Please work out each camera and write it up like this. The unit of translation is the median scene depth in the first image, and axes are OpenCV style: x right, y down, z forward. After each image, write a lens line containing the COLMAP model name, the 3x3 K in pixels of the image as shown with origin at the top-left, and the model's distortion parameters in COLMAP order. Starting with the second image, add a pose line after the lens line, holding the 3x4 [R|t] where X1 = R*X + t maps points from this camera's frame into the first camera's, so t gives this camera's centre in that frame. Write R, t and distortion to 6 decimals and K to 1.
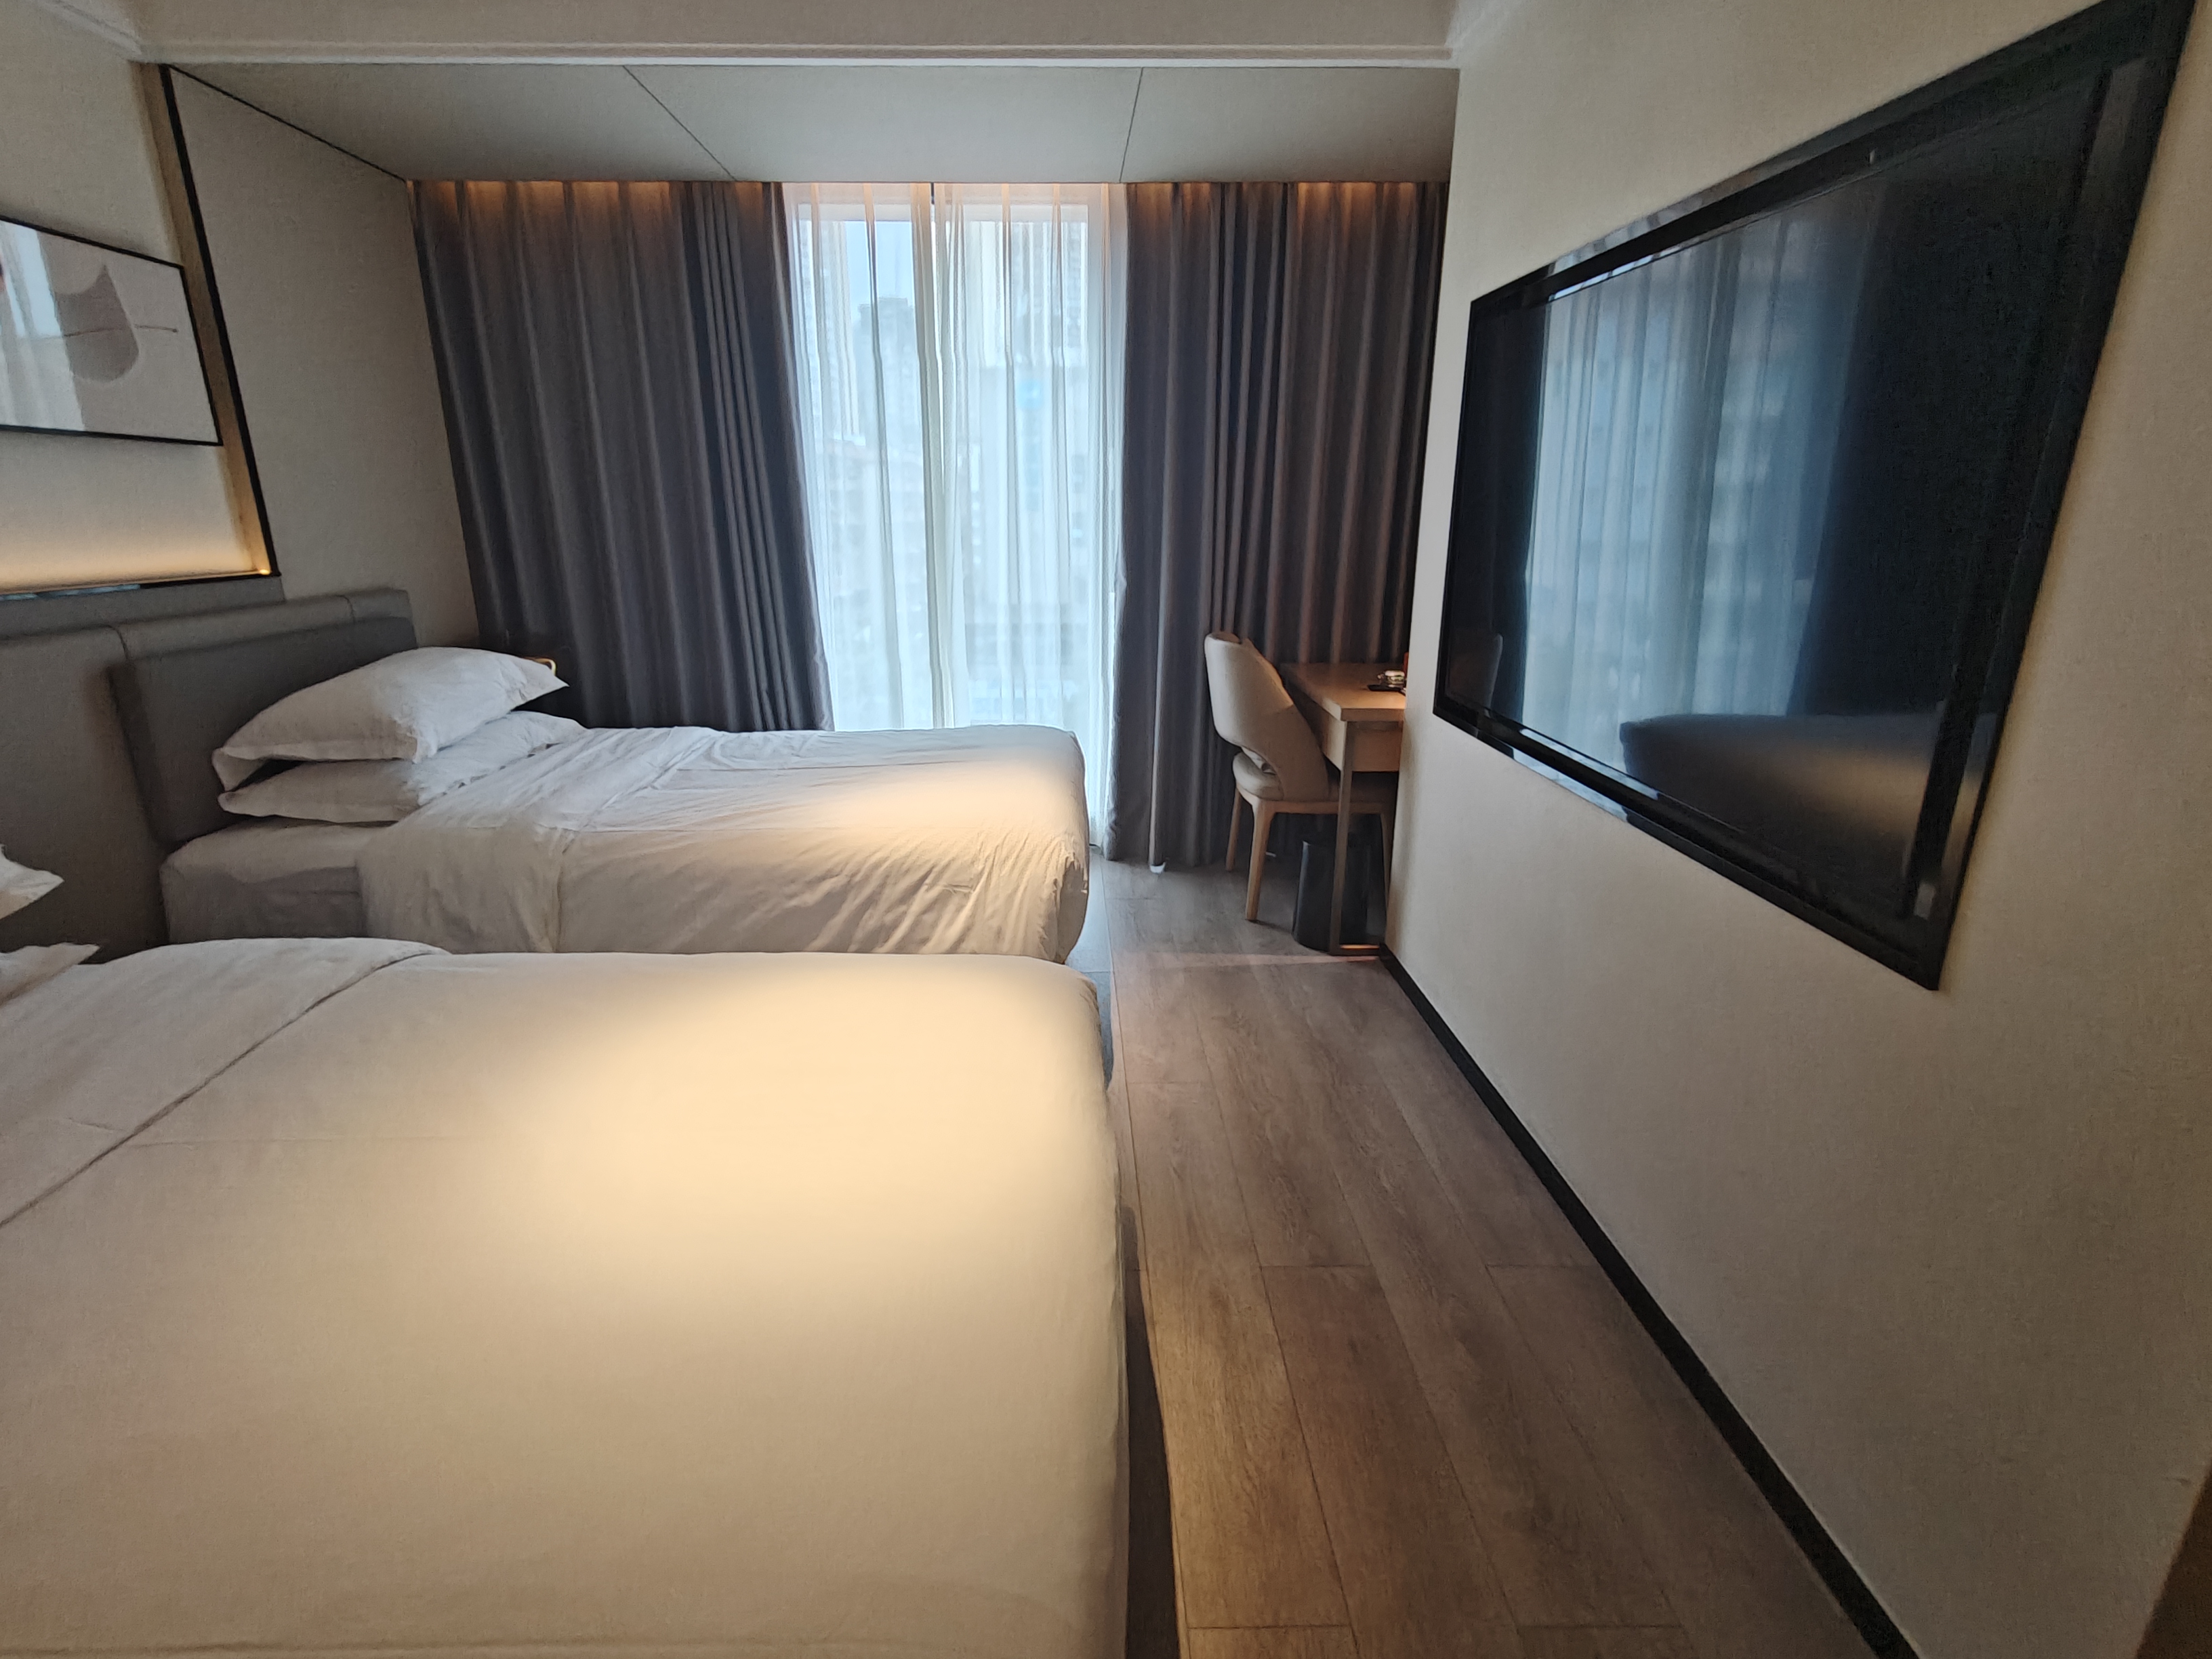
lens RADIAL K [[1052.4, 0, 1075.7], [0, 1052.4, 817.2], [0, 0, 1]] dist [0.001870, 0.001261]
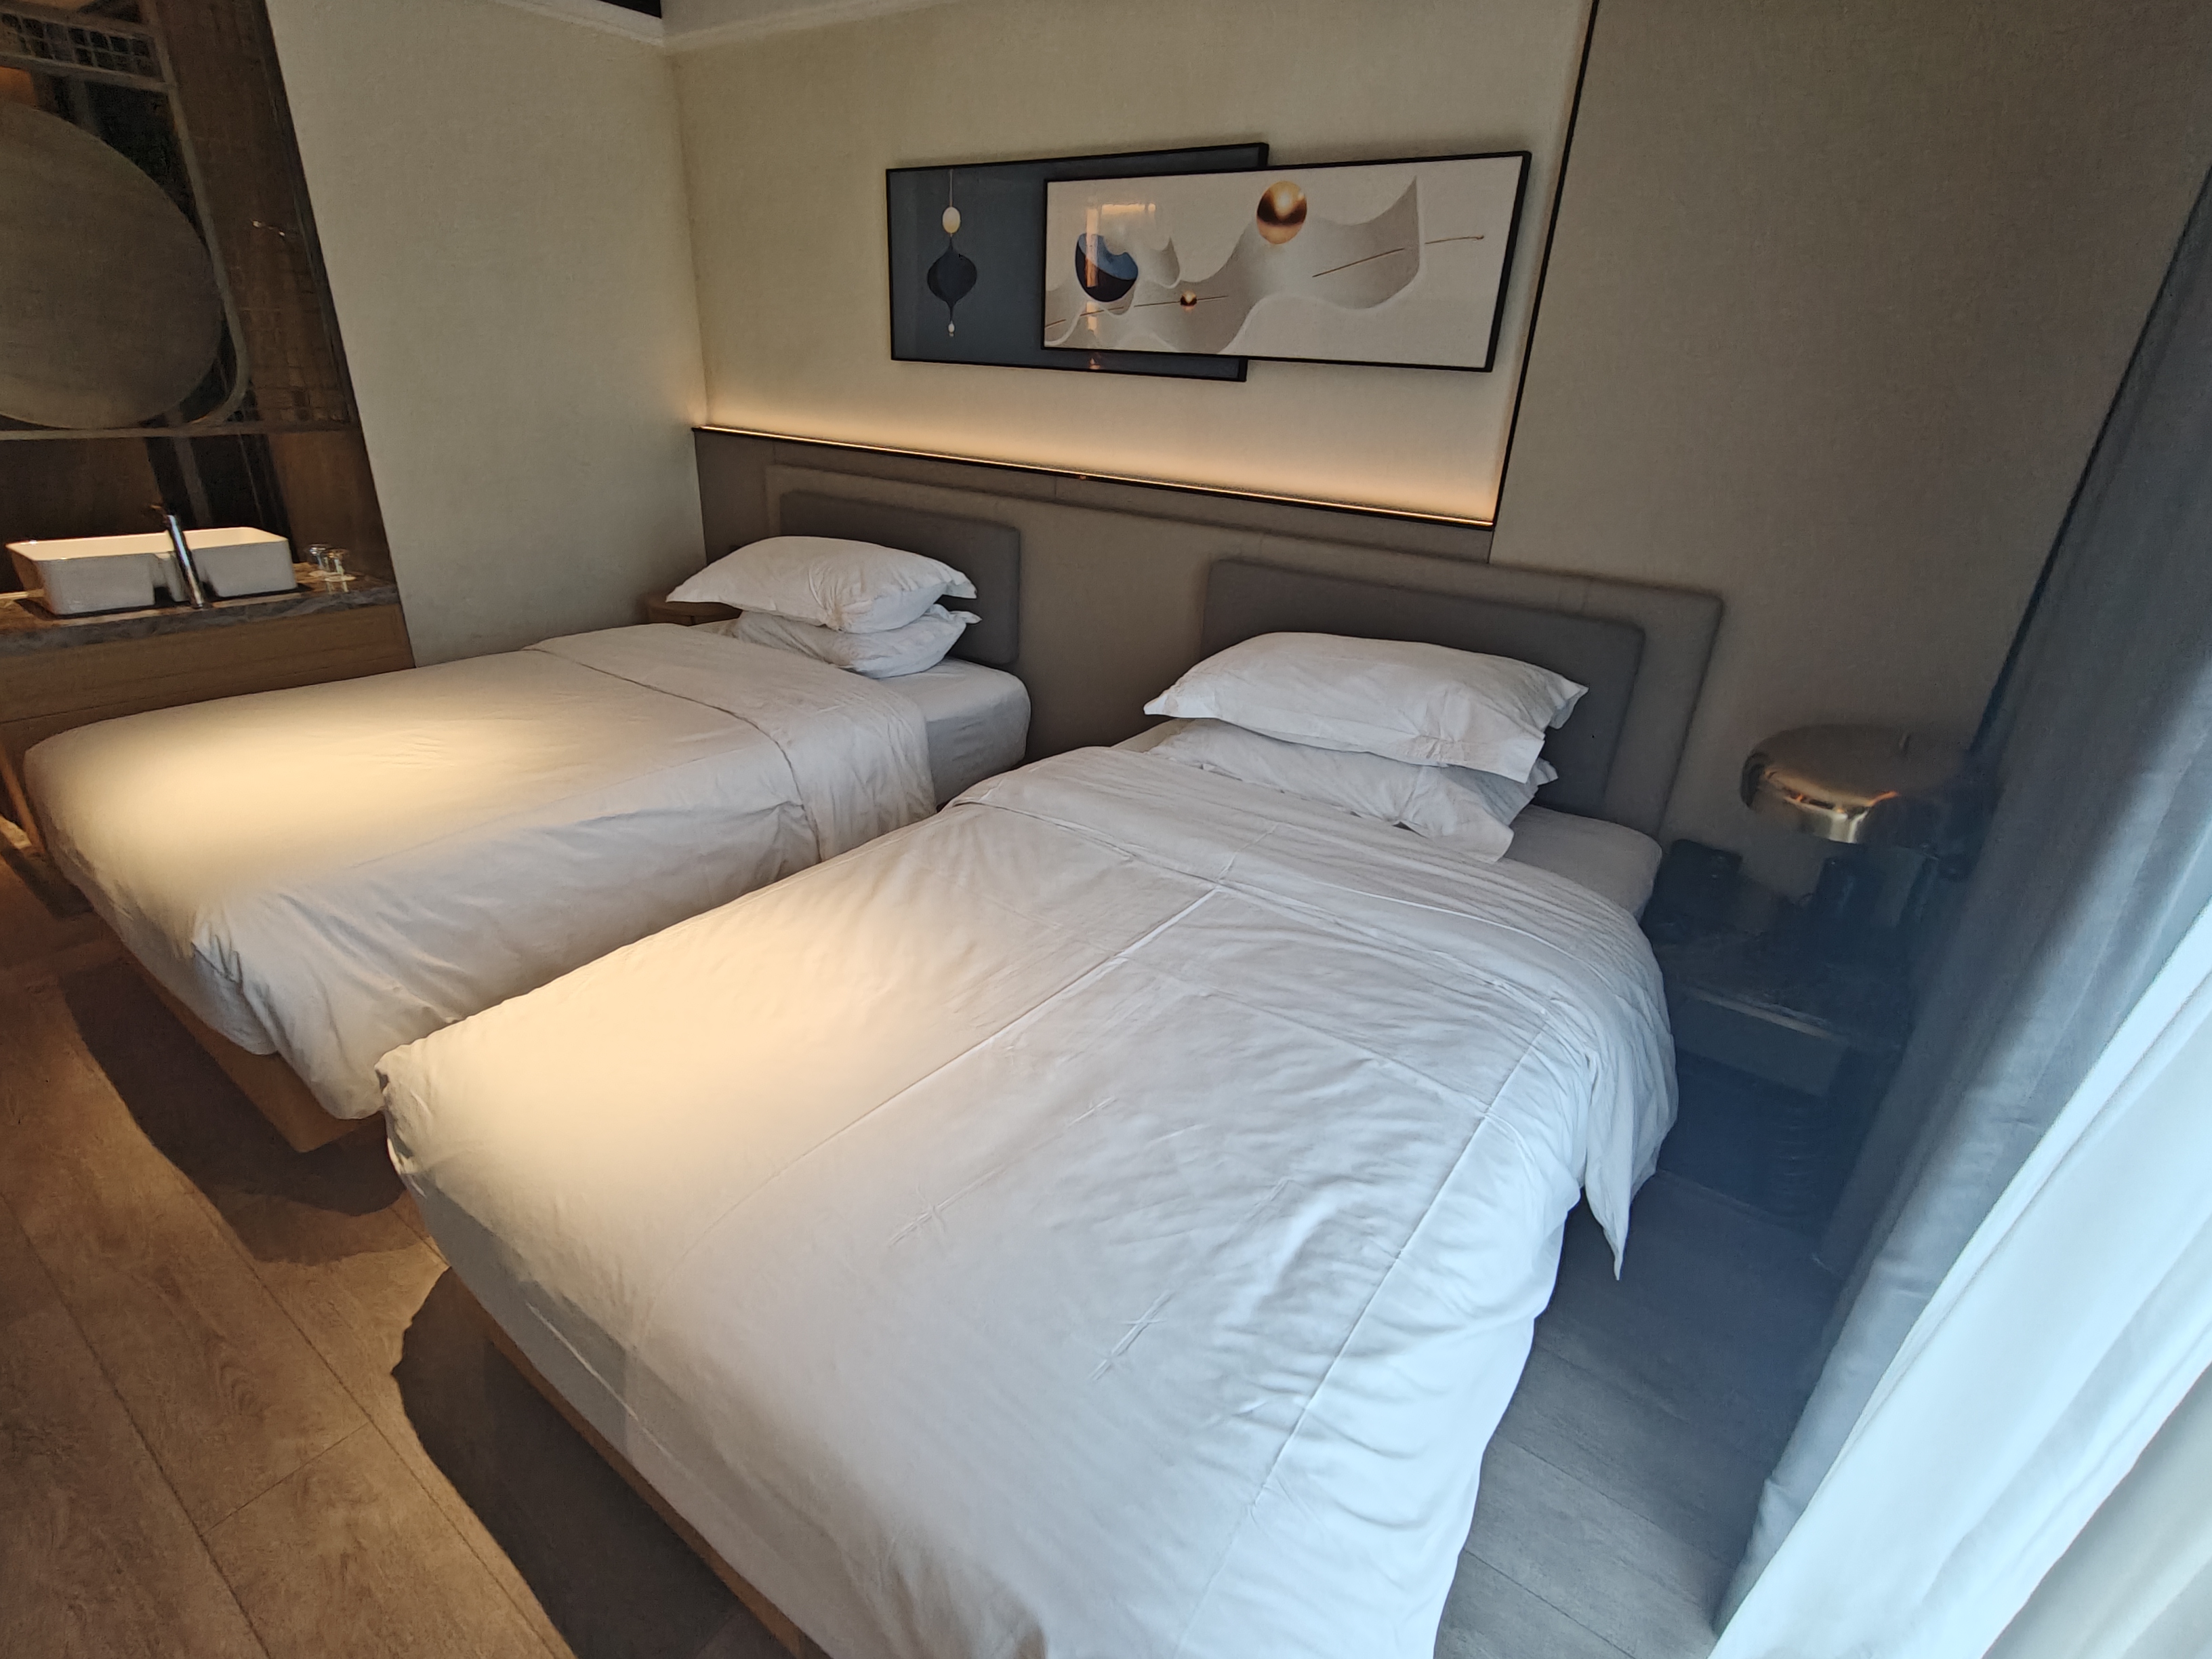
lens RADIAL K [[1028.3, 0, 1074.6], [0, 1028.3, 823.9], [0, 0, 1]] dist [-0.016763, 0.007525]
pose [[-0.594503, 0.316962, -0.738987, 0.144151], [-0.267523, 0.788709, 0.553506, -0.501722], [0.758286, 0.526757, -0.384095, 1.458730]]
